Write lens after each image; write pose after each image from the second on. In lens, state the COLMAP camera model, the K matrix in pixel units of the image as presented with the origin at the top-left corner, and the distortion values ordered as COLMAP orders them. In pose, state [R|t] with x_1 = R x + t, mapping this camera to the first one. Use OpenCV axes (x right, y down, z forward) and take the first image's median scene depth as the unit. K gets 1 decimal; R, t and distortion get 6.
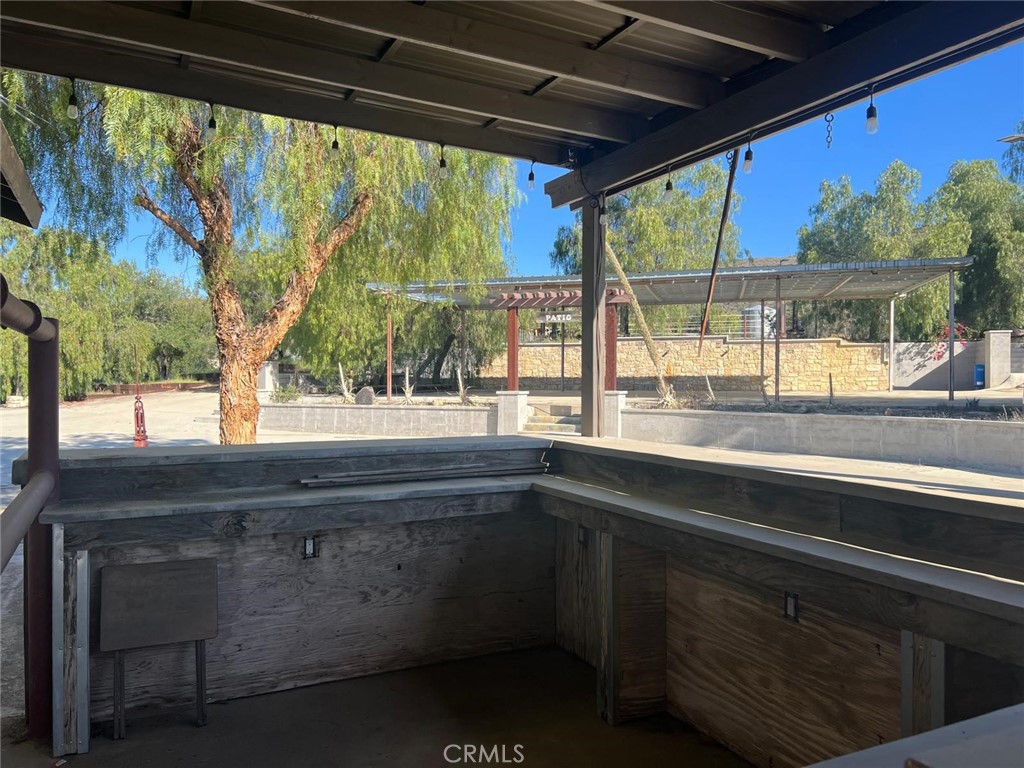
lens RADIAL K [[755.8, 0, 512.0], [0, 755.8, 384.0], [0, 0, 1]] dist [0.108763, -0.208629]
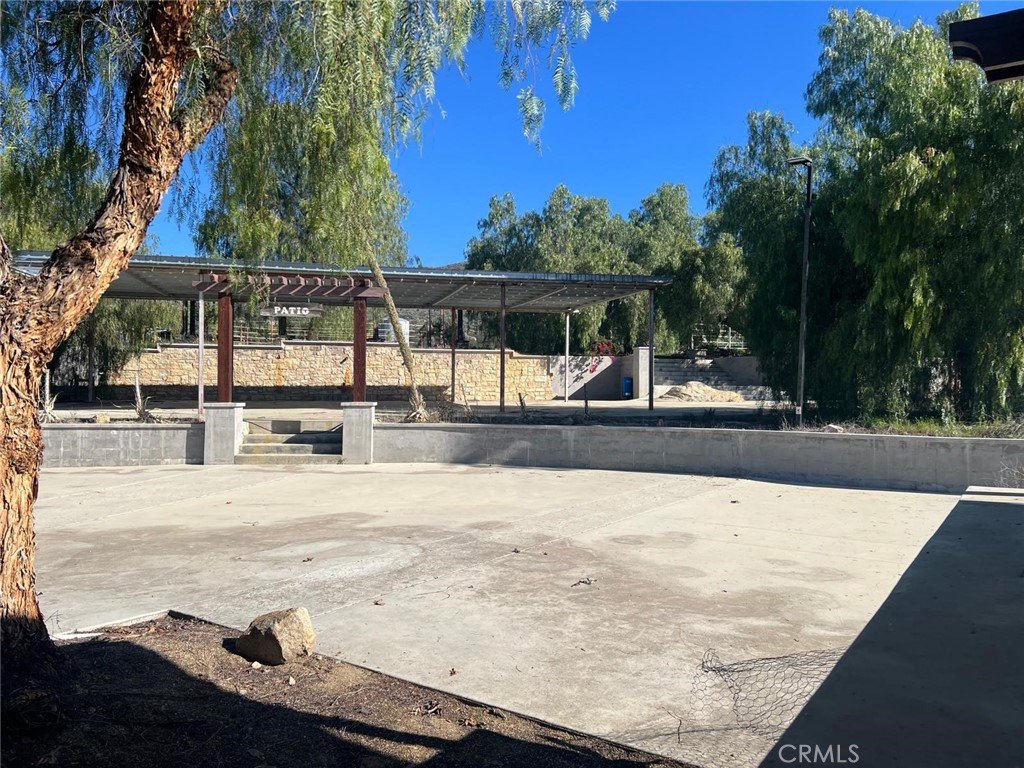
lens RADIAL K [[755.8, 0, 512.0], [0, 755.8, 384.0], [0, 0, 1]] dist [0.108763, -0.208629]
pose [[0.867697, 0.009079, 0.497010, -0.130940], [-0.003076, 0.999912, -0.012896, -0.000607], [-0.497083, 0.009661, 0.867649, 0.181104]]
